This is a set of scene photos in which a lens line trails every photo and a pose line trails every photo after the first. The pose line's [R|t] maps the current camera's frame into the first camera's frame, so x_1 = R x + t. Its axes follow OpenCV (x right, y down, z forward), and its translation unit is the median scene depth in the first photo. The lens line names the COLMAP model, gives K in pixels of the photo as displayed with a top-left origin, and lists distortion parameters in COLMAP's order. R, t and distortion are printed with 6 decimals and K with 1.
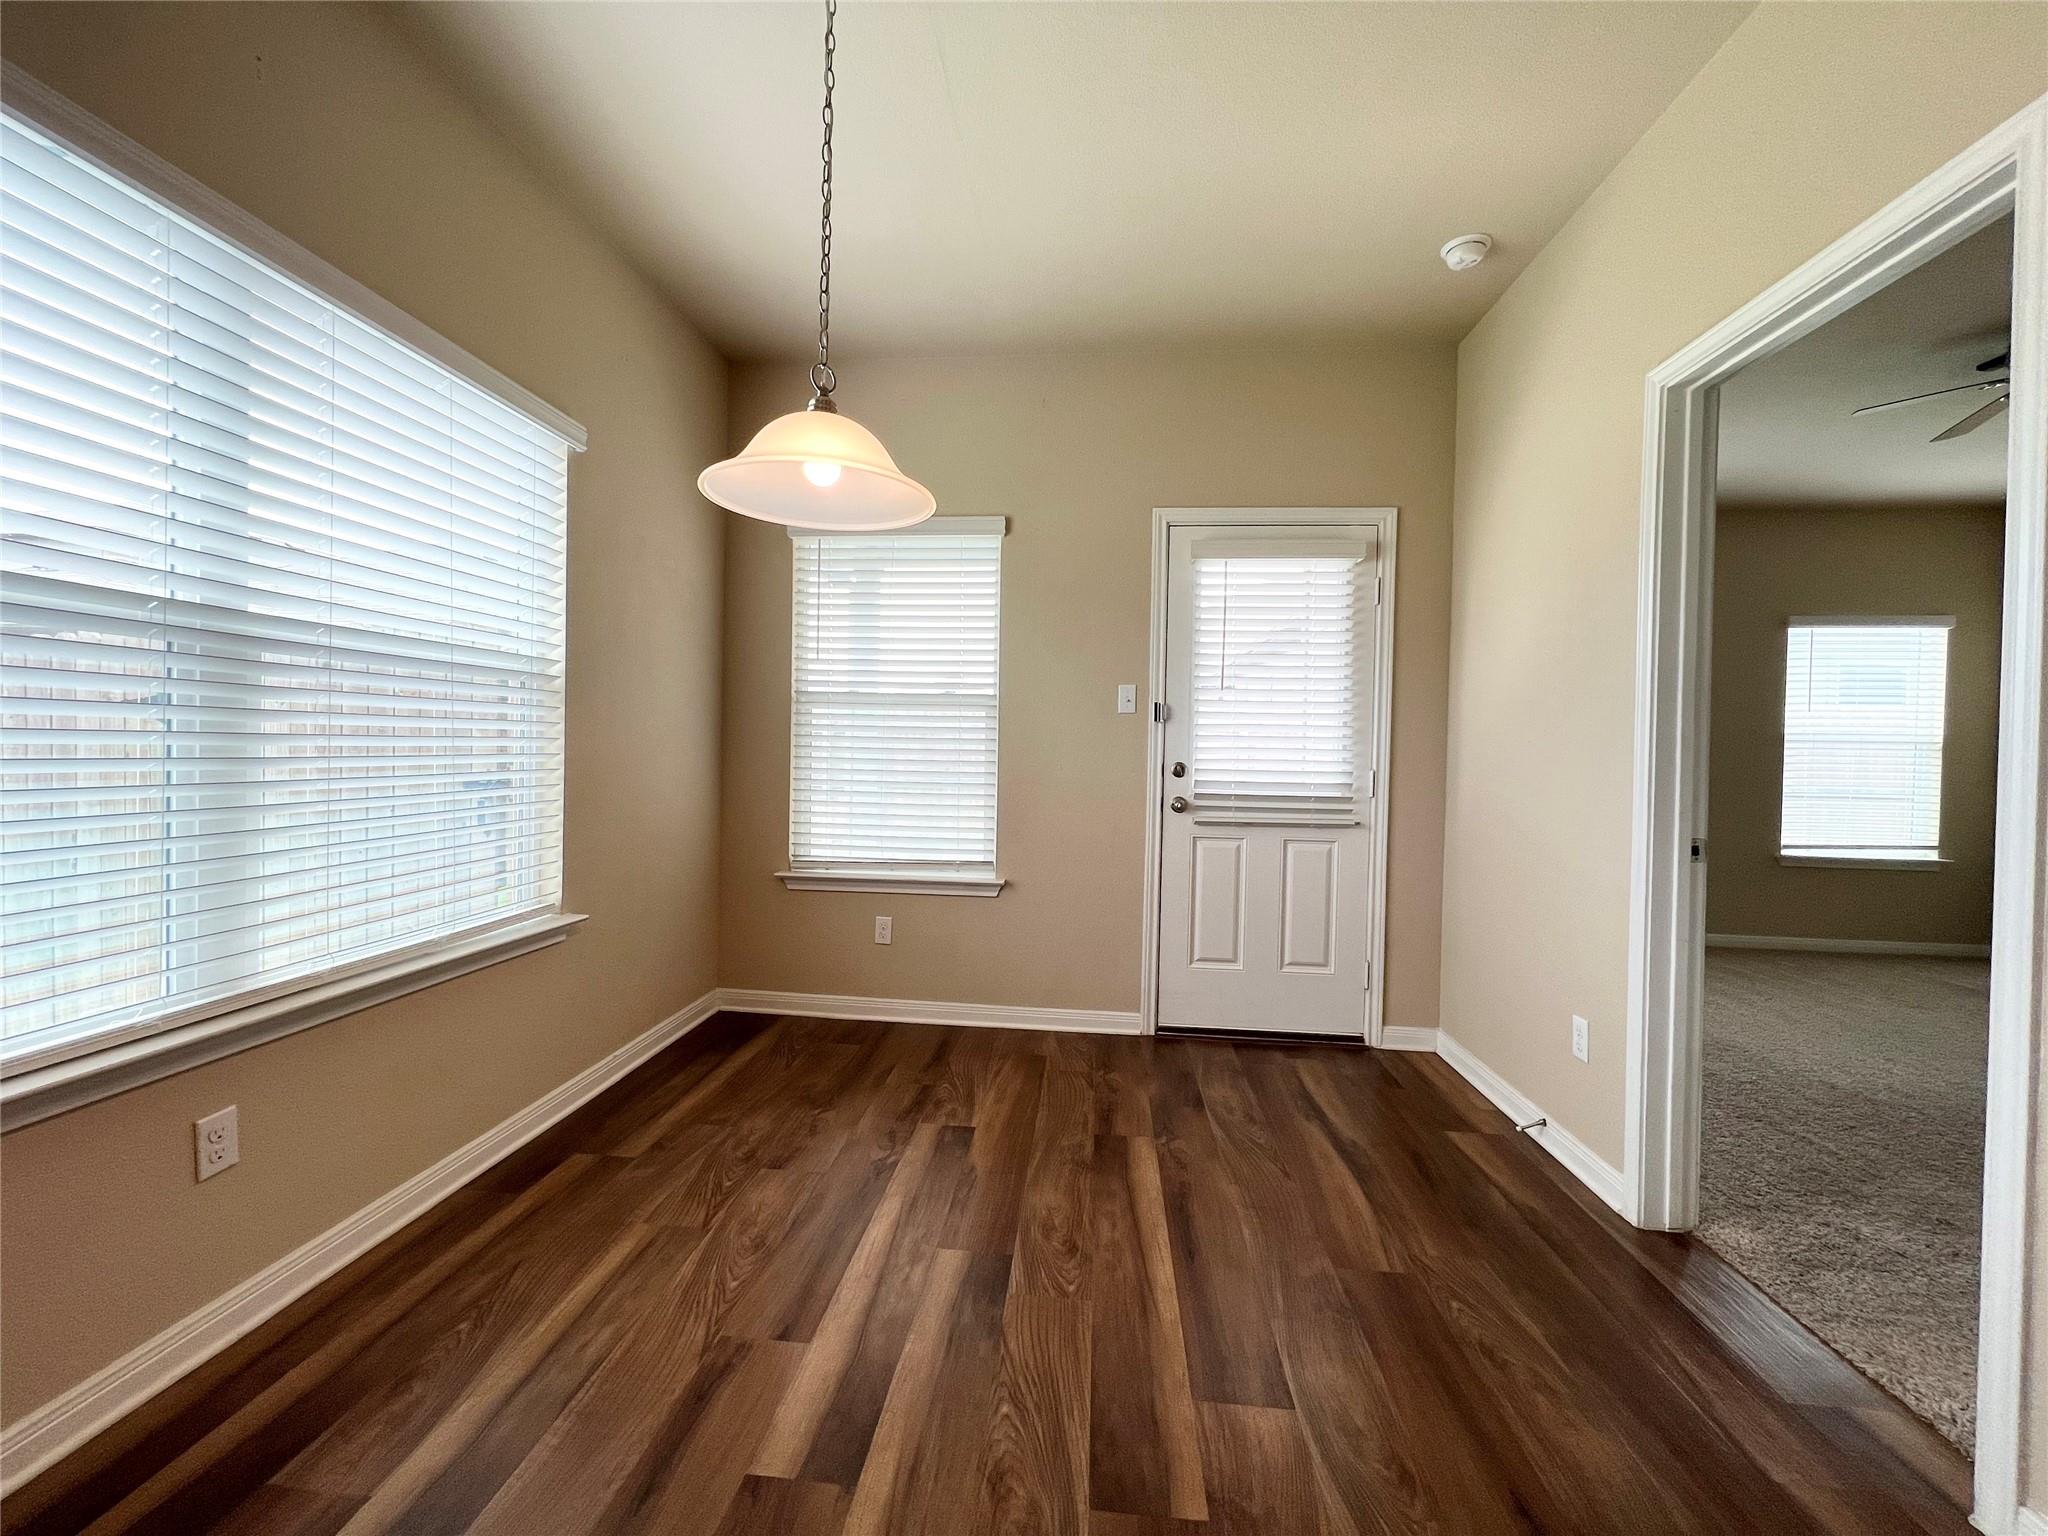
lens RADIAL K [[822.8, 0, 1018.3], [0, 822.8, 758.8], [0, 0, 1]] dist [-0.003746, 0.000647]
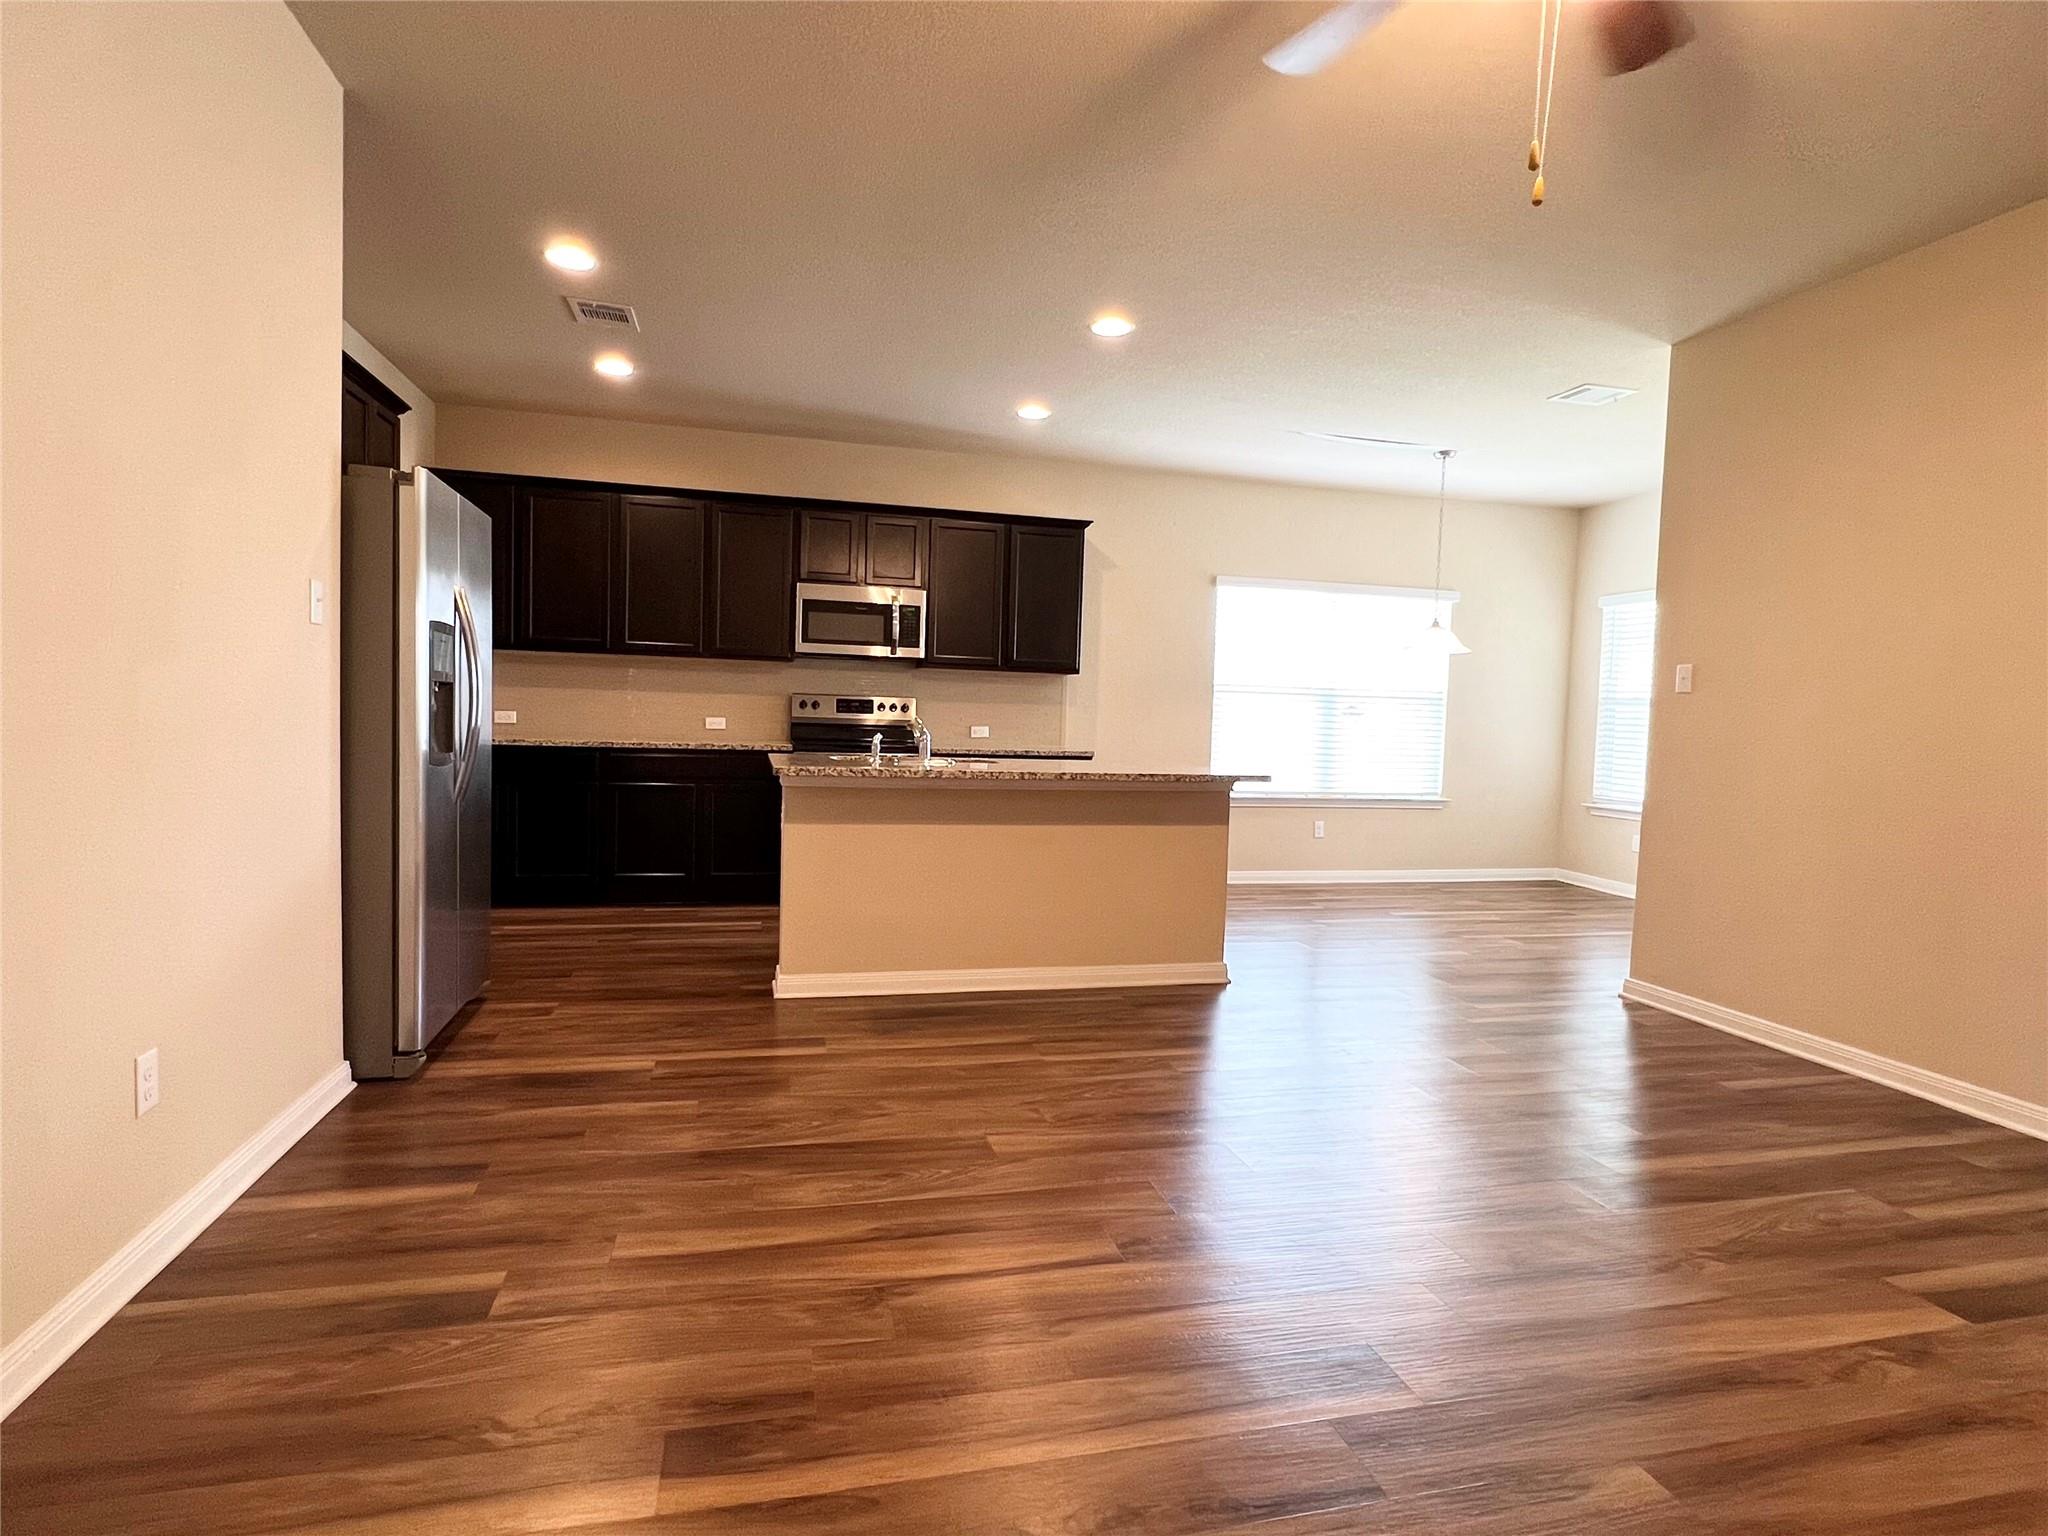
lens RADIAL K [[1056.2, 0, 1023.6], [0, 1056.2, 771.2], [0, 0, 1]] dist [-0.003896, 0.000926]
pose [[0.335943, 0.039730, -0.941044, 1.453772], [-0.034632, 0.998955, 0.029812, 0.047631], [0.941245, 0.022575, 0.336968, -0.892921]]
